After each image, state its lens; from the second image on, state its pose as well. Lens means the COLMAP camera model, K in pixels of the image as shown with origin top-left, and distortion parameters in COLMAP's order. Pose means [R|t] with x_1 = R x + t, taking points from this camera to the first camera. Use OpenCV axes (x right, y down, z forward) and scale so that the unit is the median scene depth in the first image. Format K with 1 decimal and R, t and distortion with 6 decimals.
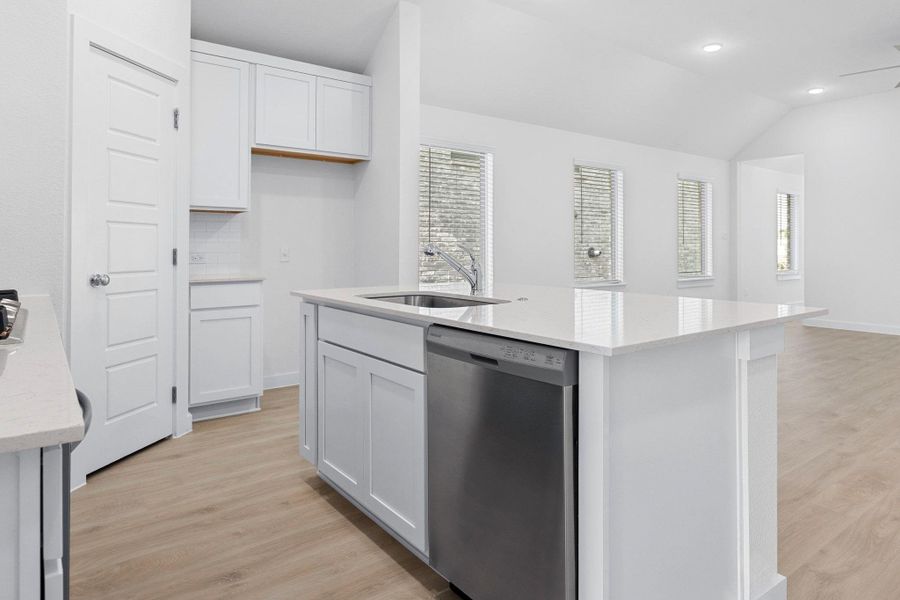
lens RADIAL K [[565.9, 0, 450.2], [0, 565.9, 247.9], [0, 0, 1]] dist [-0.001379, -0.000392]
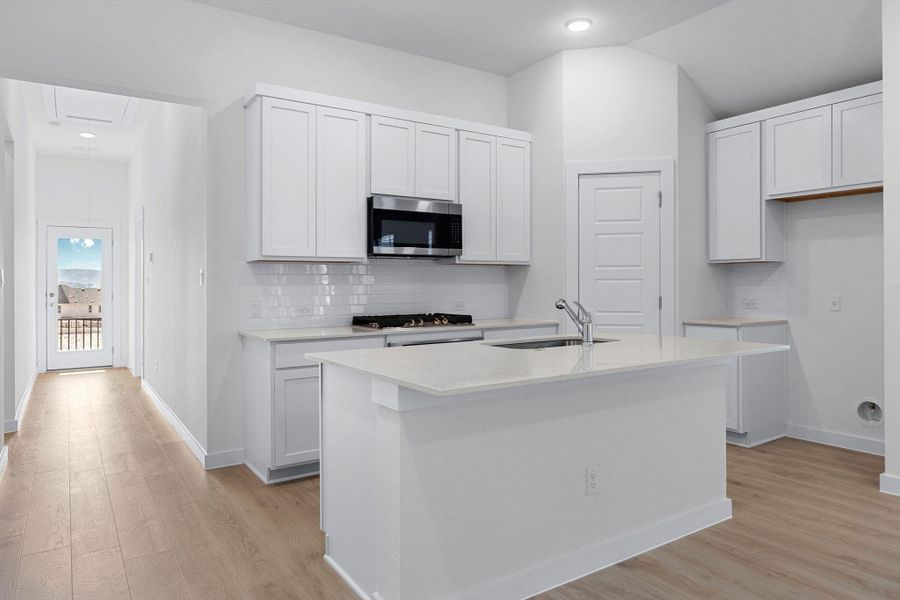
lens RADIAL K [[583.2, 0, 450.1], [0, 583.2, 285.2], [0, 0, 1]] dist [-0.001737, -0.000864]
pose [[-0.041659, -0.001504, -0.999131, 0.789762], [0.006688, 0.999976, -0.001784, -0.022585], [0.999109, -0.006756, -0.041648, 0.483152]]
